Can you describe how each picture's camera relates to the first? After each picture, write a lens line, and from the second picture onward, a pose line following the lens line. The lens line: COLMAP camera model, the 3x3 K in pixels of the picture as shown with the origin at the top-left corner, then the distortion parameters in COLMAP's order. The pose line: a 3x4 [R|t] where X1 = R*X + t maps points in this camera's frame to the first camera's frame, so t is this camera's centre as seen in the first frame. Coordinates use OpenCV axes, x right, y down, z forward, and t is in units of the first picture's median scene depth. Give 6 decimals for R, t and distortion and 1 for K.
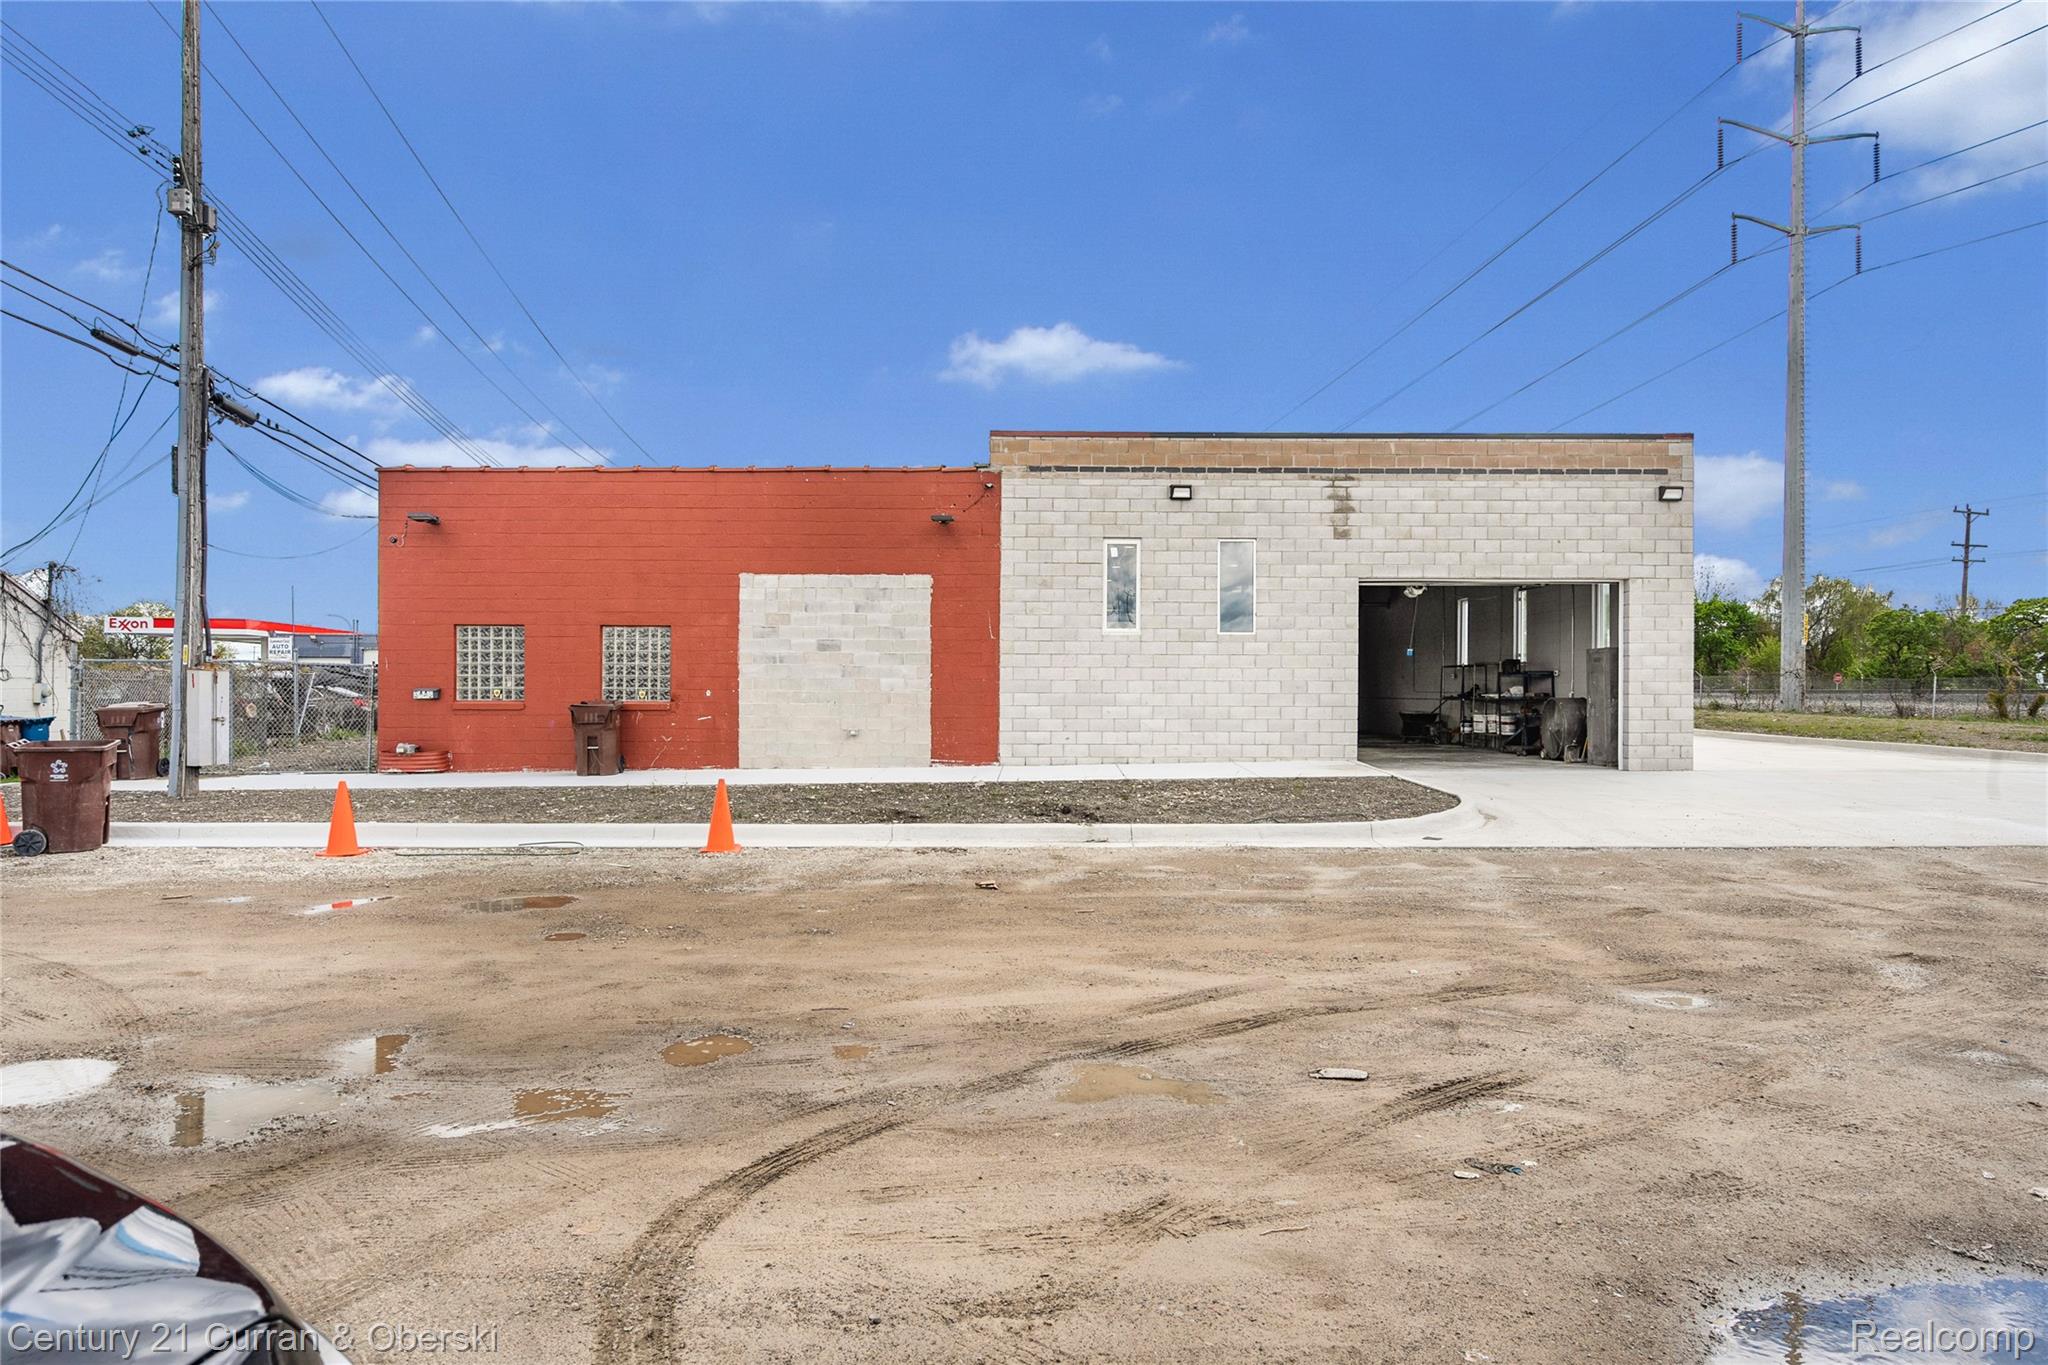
lens RADIAL K [[1207.8, 0, 1024.0], [0, 1207.8, 690.9], [0, 0, 1]] dist [-0.002306, -0.000942]
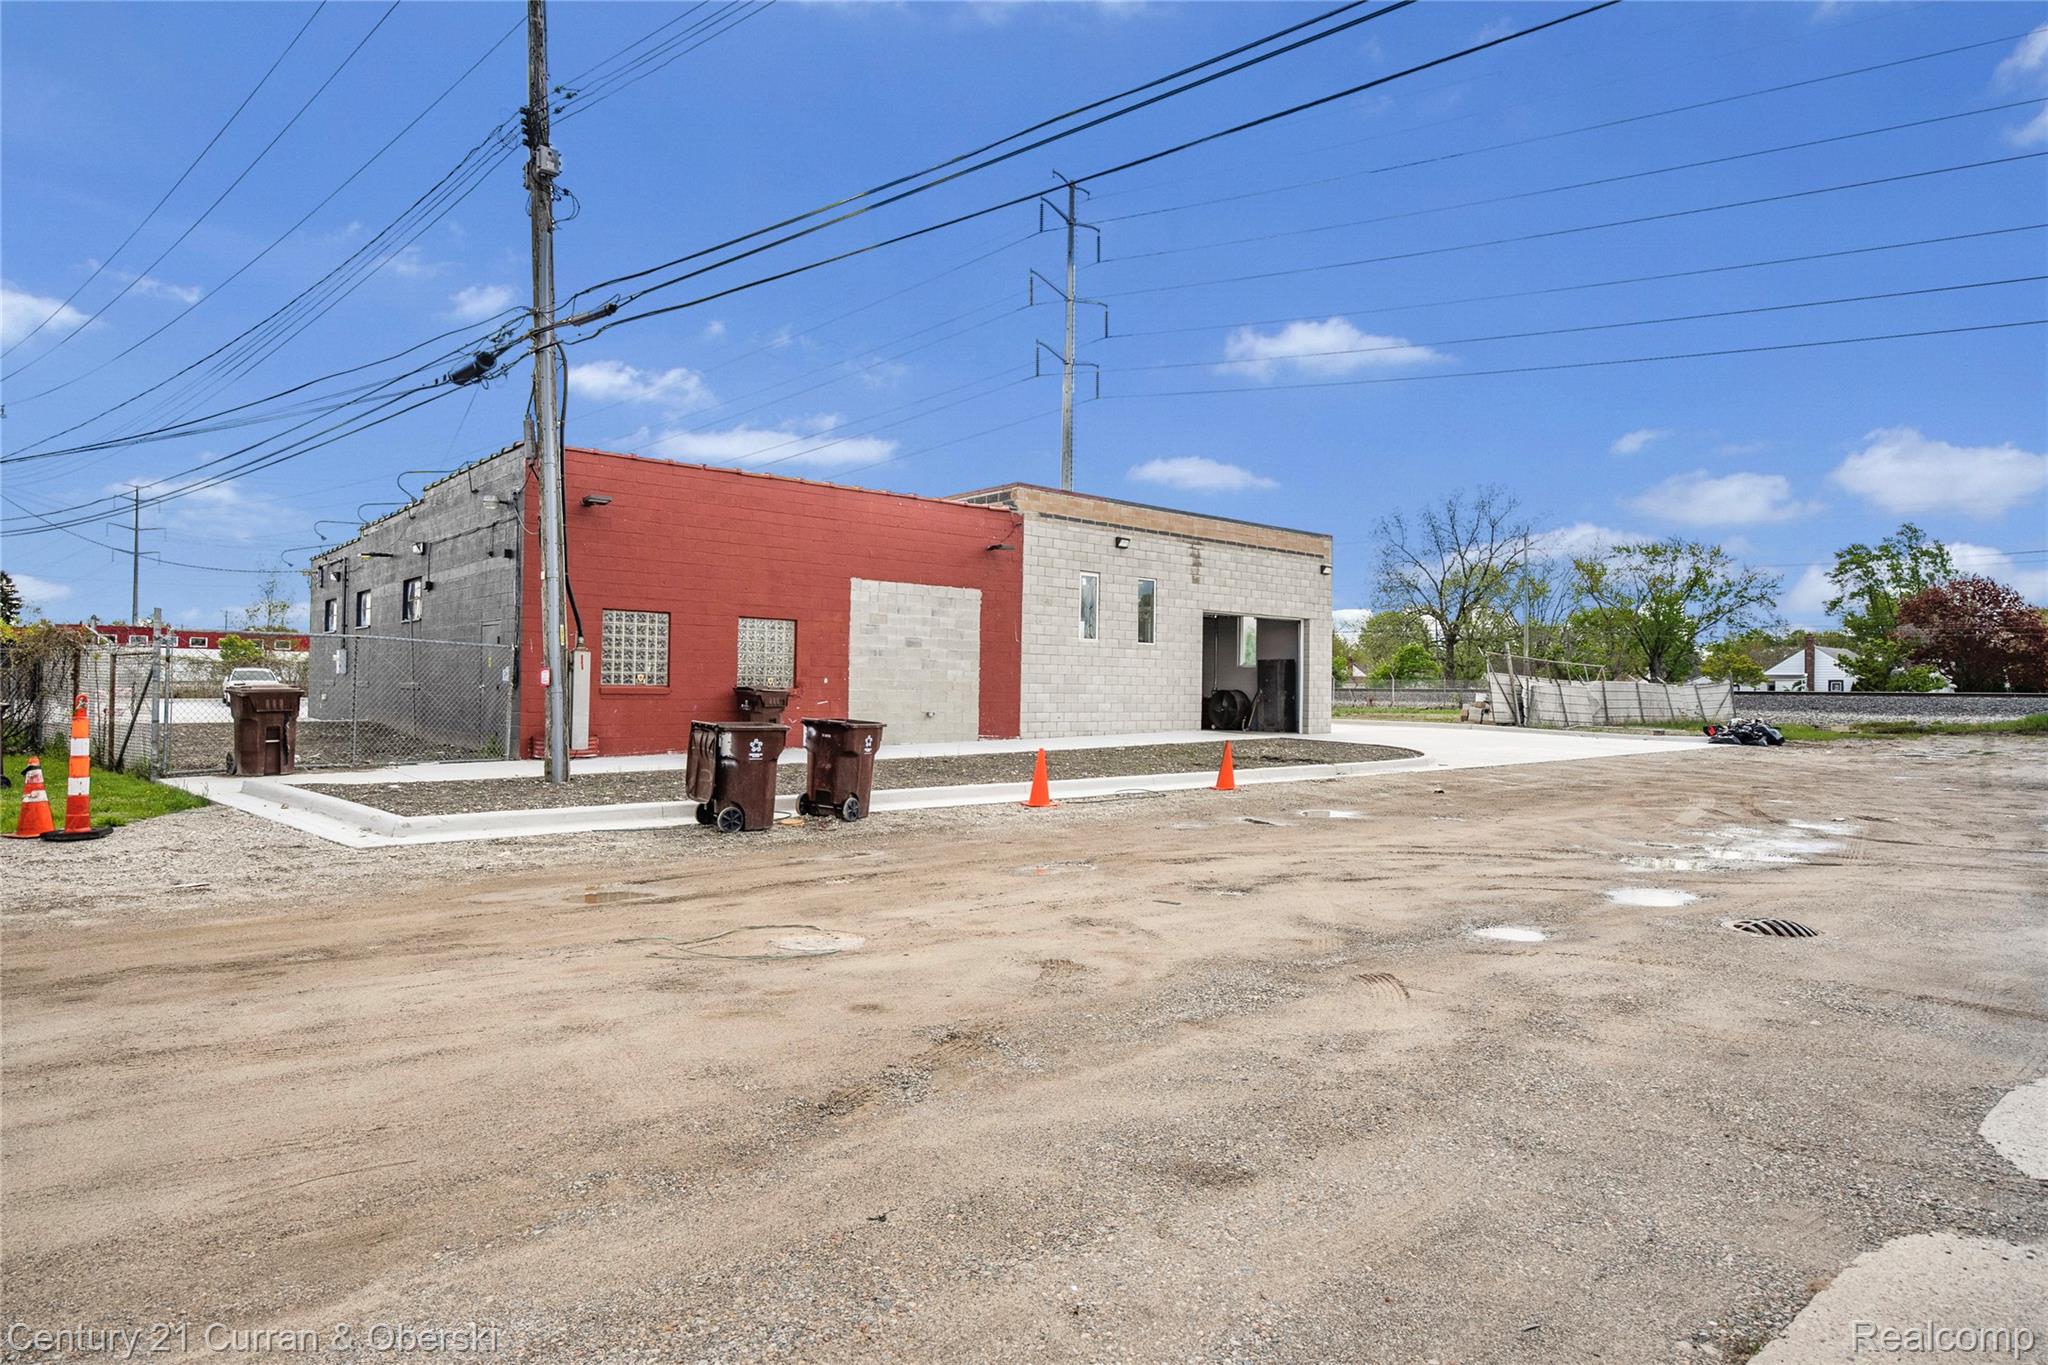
lens RADIAL K [[1247.9, 0, 1025.1], [0, 1247.9, 677.8], [0, 0, 1]] dist [0.004075, 0.000558]
pose [[0.727198, 0.014052, 0.686284, -0.944120], [-0.014881, 0.999878, -0.004704, 0.002037], [-0.686266, -0.006792, 0.727319, 0.014497]]
